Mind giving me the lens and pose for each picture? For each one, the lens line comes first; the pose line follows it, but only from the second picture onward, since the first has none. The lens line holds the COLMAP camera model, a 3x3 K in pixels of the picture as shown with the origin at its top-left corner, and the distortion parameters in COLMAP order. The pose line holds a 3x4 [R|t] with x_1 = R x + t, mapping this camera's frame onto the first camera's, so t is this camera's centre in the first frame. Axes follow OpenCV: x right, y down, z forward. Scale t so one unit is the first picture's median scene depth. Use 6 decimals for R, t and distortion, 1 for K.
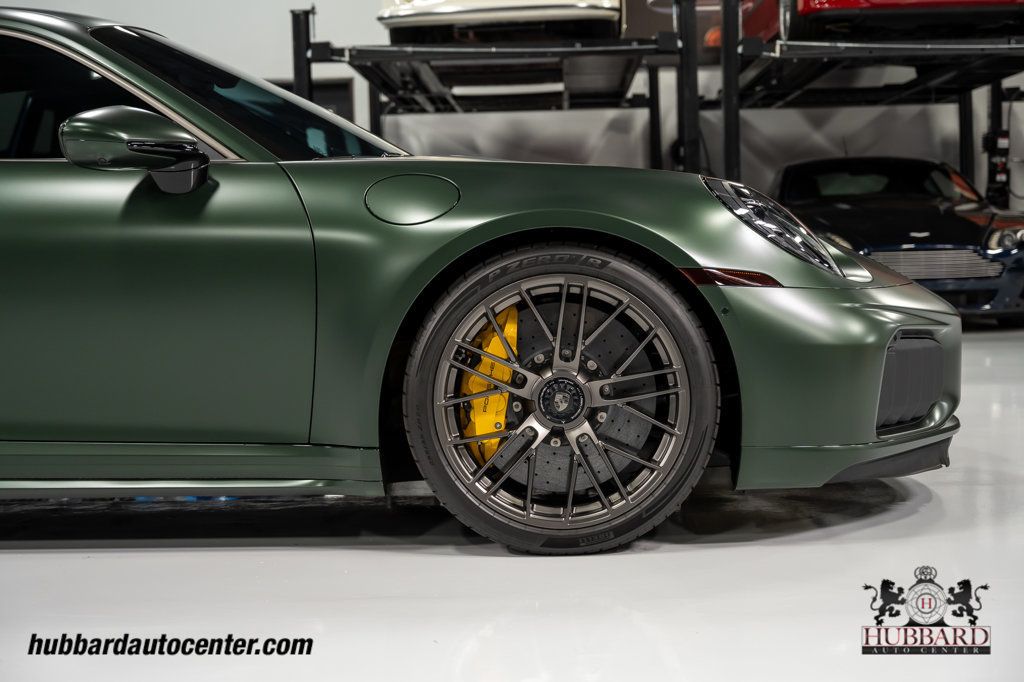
lens RADIAL K [[1651.8, 0, 514.5], [0, 1651.8, 343.6], [0, 0, 1]] dist [-0.025044, 0.000000]
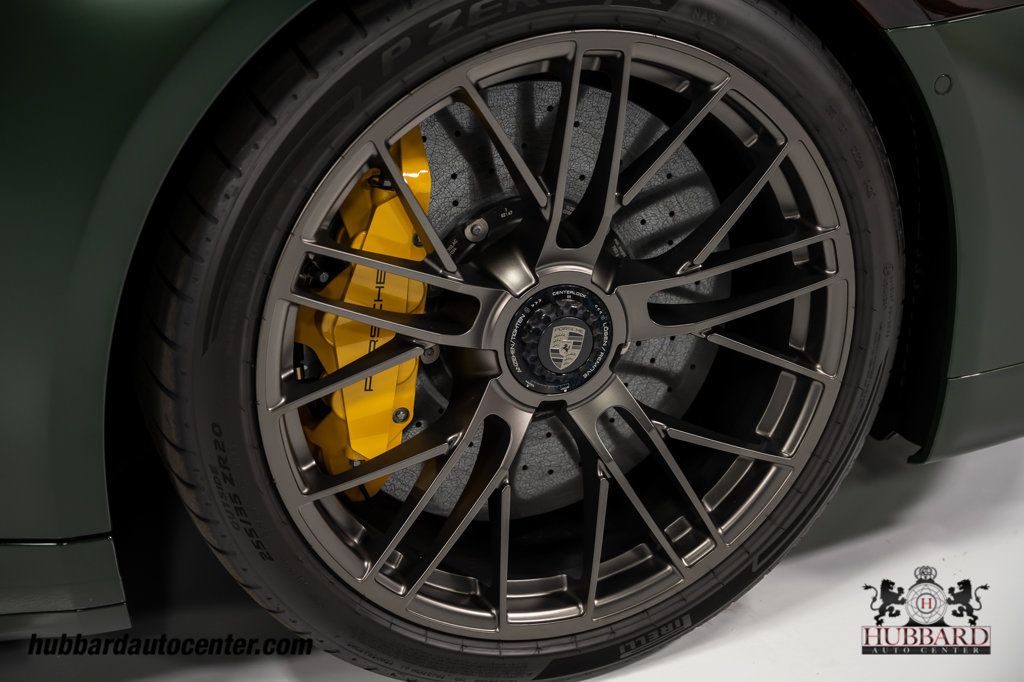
lens RADIAL K [[1627.6, 0, 513.2], [0, 1627.6, 341.4], [0, 0, 1]] dist [-0.009307, 0.000000]
pose [[0.919783, -0.169675, 0.353849, -0.121583], [0.042001, 0.939079, 0.341124, -0.100424], [-0.390173, -0.298898, 0.870876, 0.655466]]
